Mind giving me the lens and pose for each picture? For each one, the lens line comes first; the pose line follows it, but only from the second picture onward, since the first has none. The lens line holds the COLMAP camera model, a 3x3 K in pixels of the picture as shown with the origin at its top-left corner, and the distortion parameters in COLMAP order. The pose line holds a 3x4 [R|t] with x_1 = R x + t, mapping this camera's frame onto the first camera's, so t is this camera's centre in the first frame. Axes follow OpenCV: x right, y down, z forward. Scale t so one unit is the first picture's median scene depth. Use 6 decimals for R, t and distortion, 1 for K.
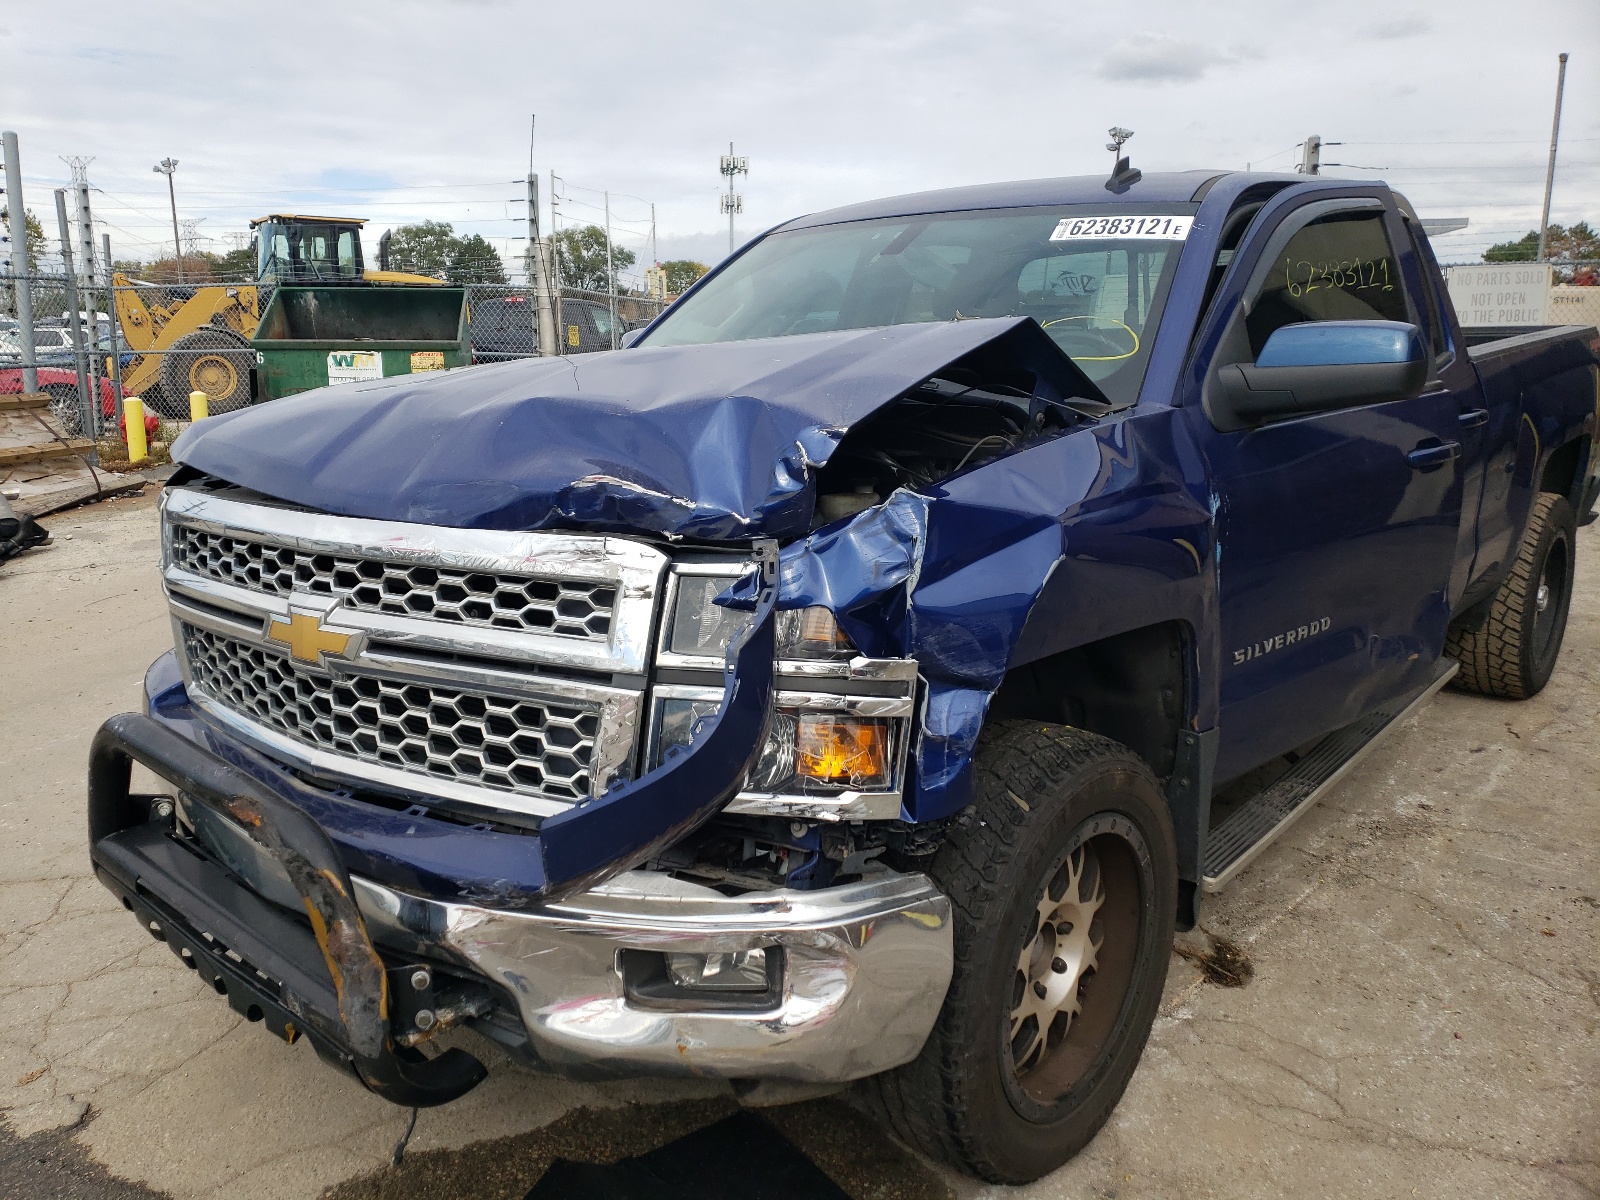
lens RADIAL K [[1222.7, 0, 800.0], [0, 1222.7, 600.0], [0, 0, 1]] dist [0.054054, -0.058203]
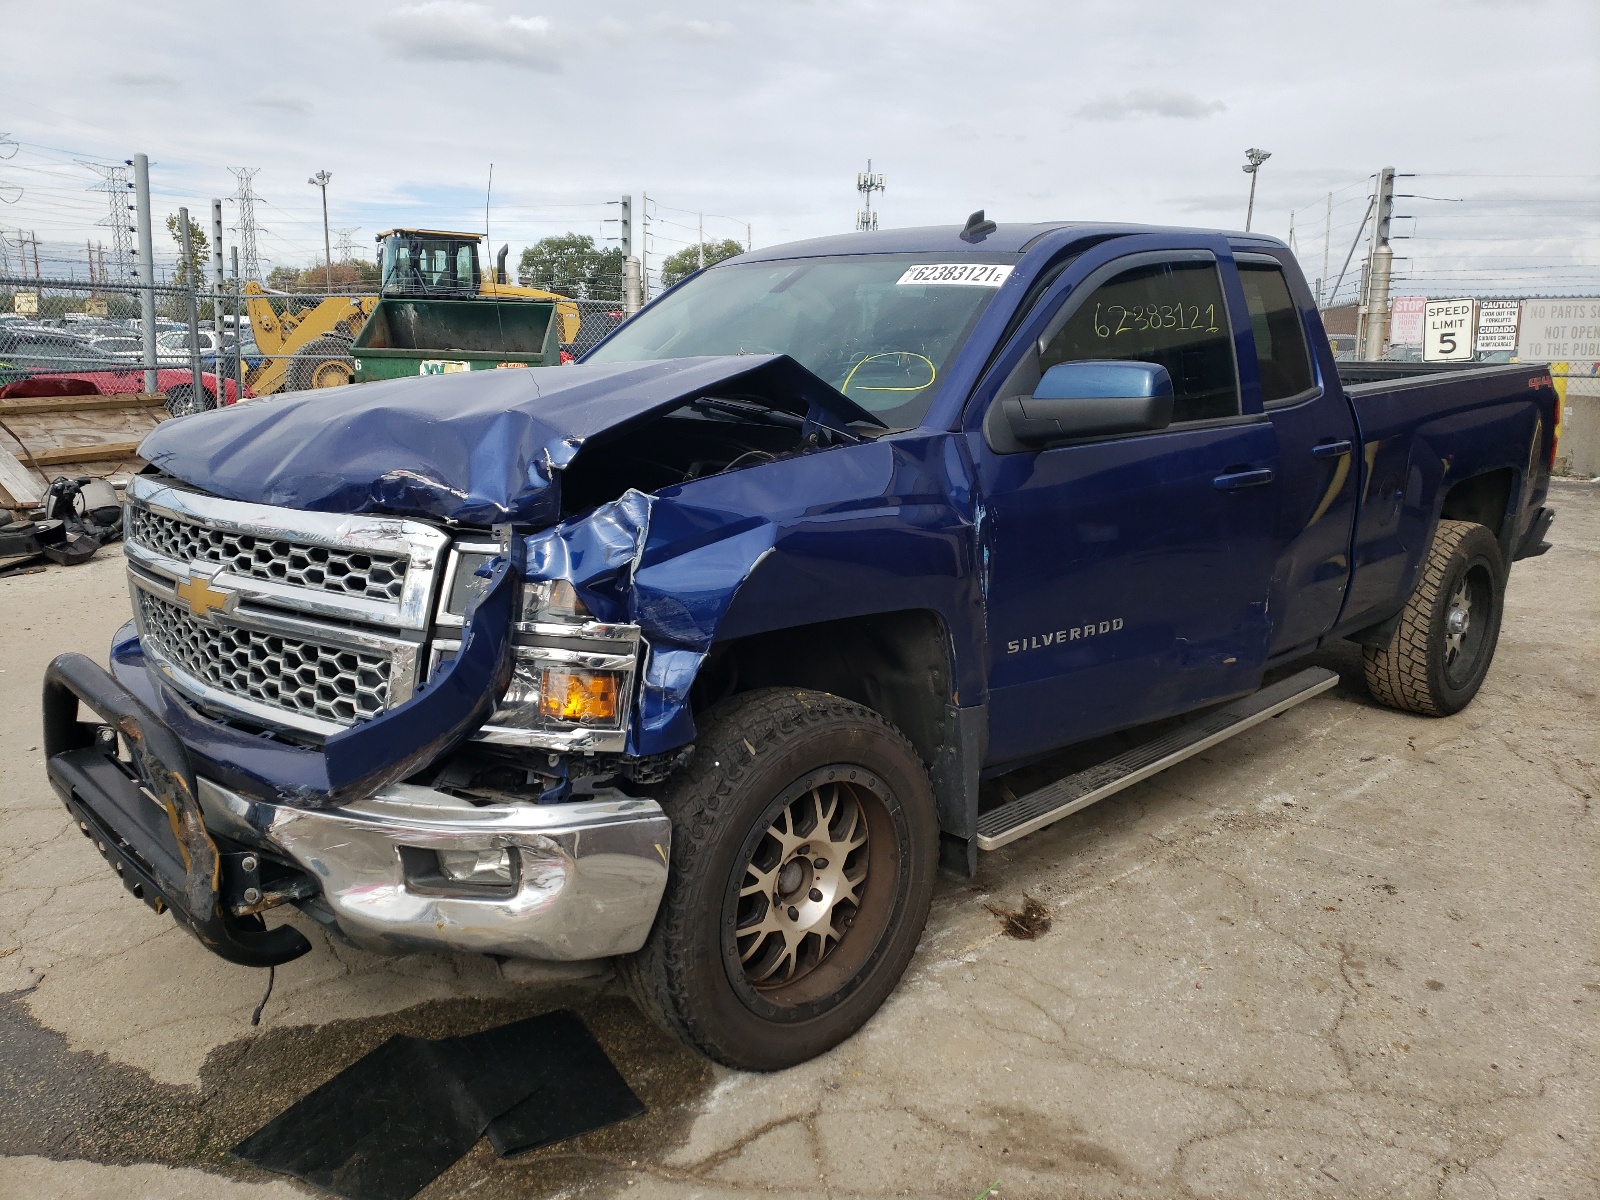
lens RADIAL K [[1200.0, 0, 802.3], [0, 1200.0, 594.8], [0, 0, 1]] dist [0.052223, -0.057342]
pose [[0.996941, 0.035026, -0.069872, 0.303529], [-0.035958, 0.999280, -0.012133, 0.022950], [0.069396, 0.014608, 0.997482, -0.188609]]
